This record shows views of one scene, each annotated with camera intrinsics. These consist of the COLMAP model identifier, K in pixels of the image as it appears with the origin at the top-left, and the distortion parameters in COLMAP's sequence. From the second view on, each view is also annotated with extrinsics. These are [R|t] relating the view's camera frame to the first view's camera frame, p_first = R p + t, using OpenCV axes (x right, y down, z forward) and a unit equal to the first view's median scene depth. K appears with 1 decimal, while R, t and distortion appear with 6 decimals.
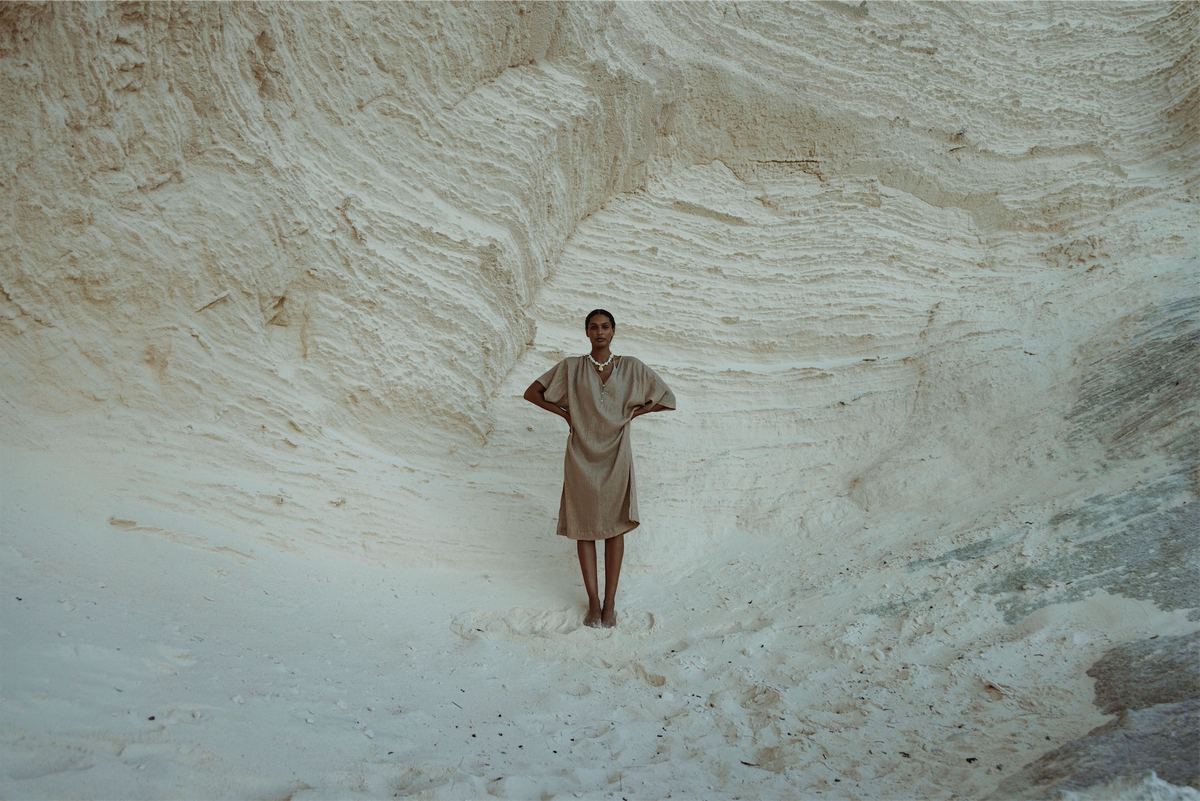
lens RADIAL K [[799.9, 0, 594.3], [0, 799.9, 400.1], [0, 0, 1]] dist [0.006749, -0.011201]
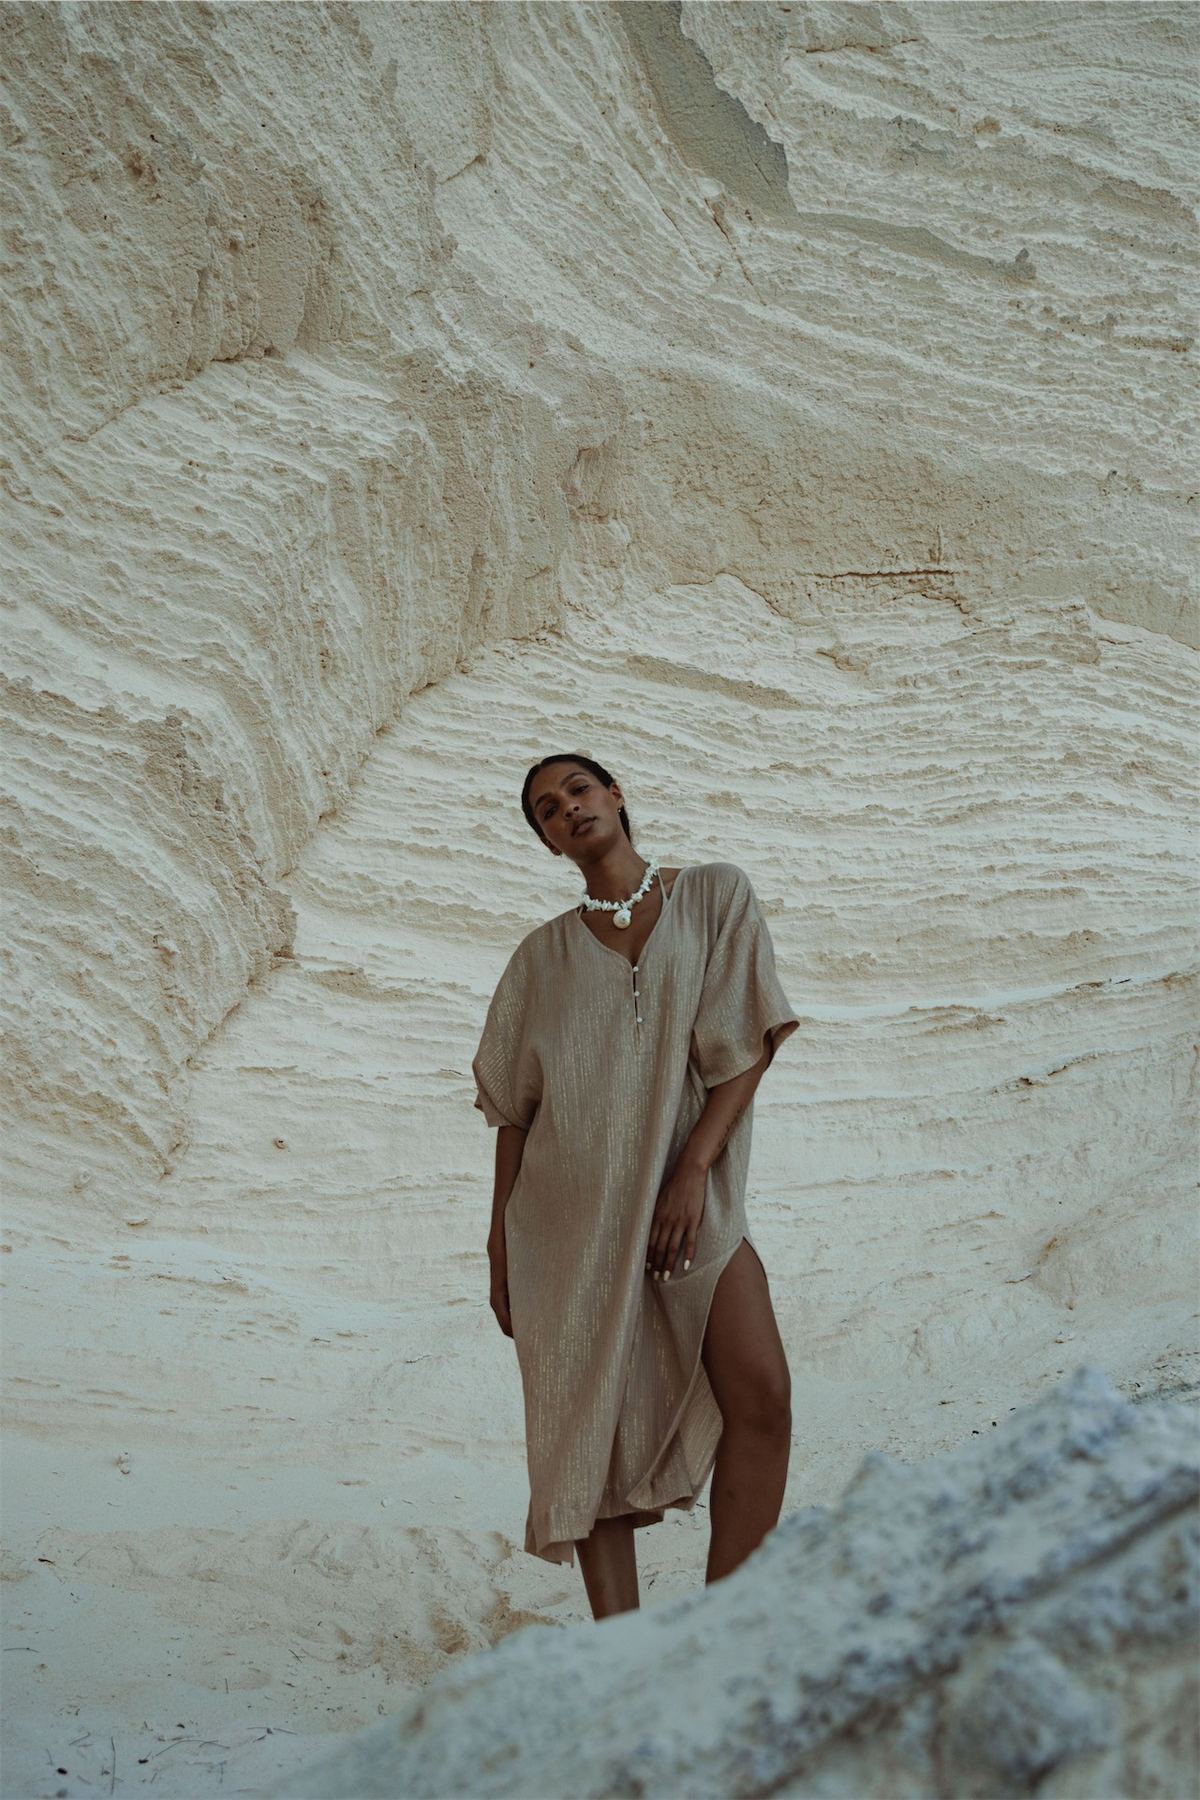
lens RADIAL K [[1760.1, 0, 590.7], [0, 1760.1, 908.1], [0, 0, 1]] dist [-0.014482, 0.000000]
pose [[0.998735, -0.037519, -0.033480, 0.137985], [0.030507, 0.981368, -0.189698, 0.106932], [0.039974, 0.188436, 0.981272, 0.050488]]
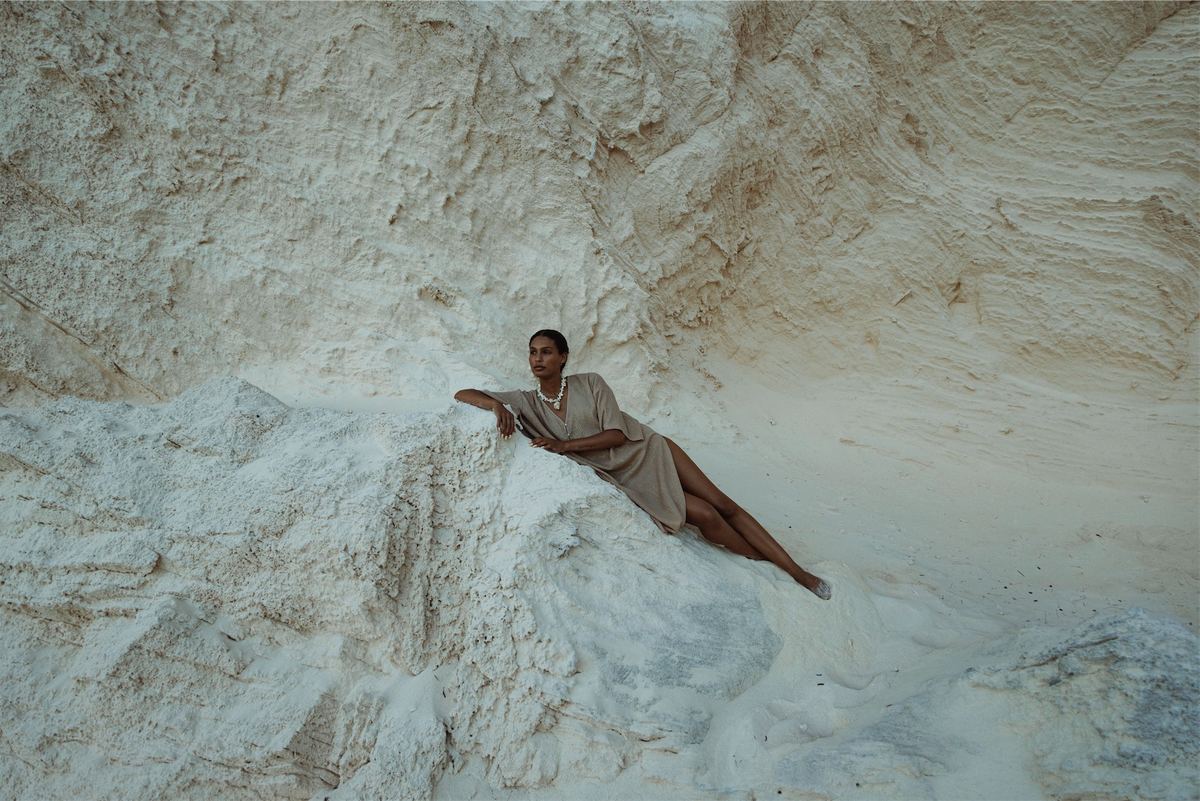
lens RADIAL K [[799.9, 0, 606.4], [0, 799.9, 400.9], [0, 0, 1]] dist [0.006749, -0.011201]
pose [[0.506845, -0.012277, -0.861949, 0.421523], [0.100946, 0.993864, 0.045202, -0.042792], [0.856106, -0.109921, 0.504975, -0.205270]]
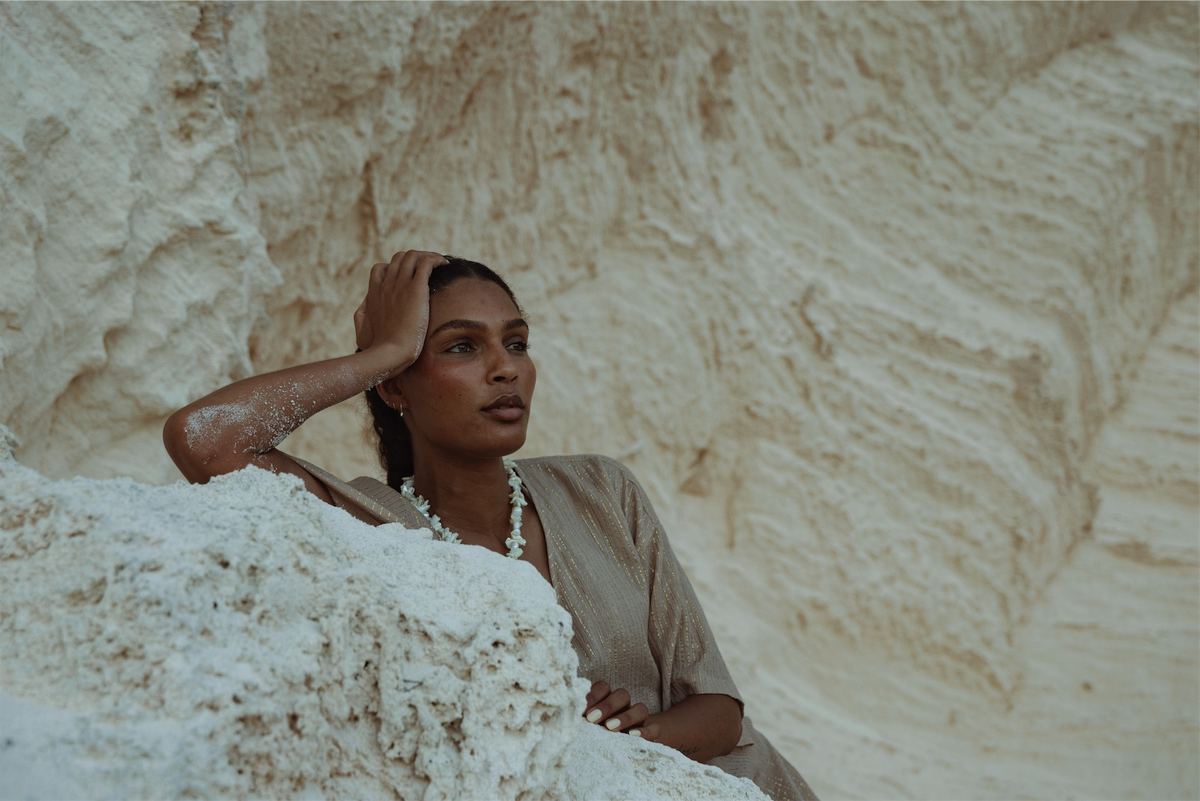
lens RADIAL K [[1717.4, 0, 606.8], [0, 1717.4, 417.6], [0, 0, 1]] dist [0.007324, 0.000000]
pose [[0.965915, 0.005262, -0.258806, -0.104478], [-0.035935, 0.992839, -0.113931, -0.000132], [0.256353, 0.119348, 0.959187, -0.240176]]
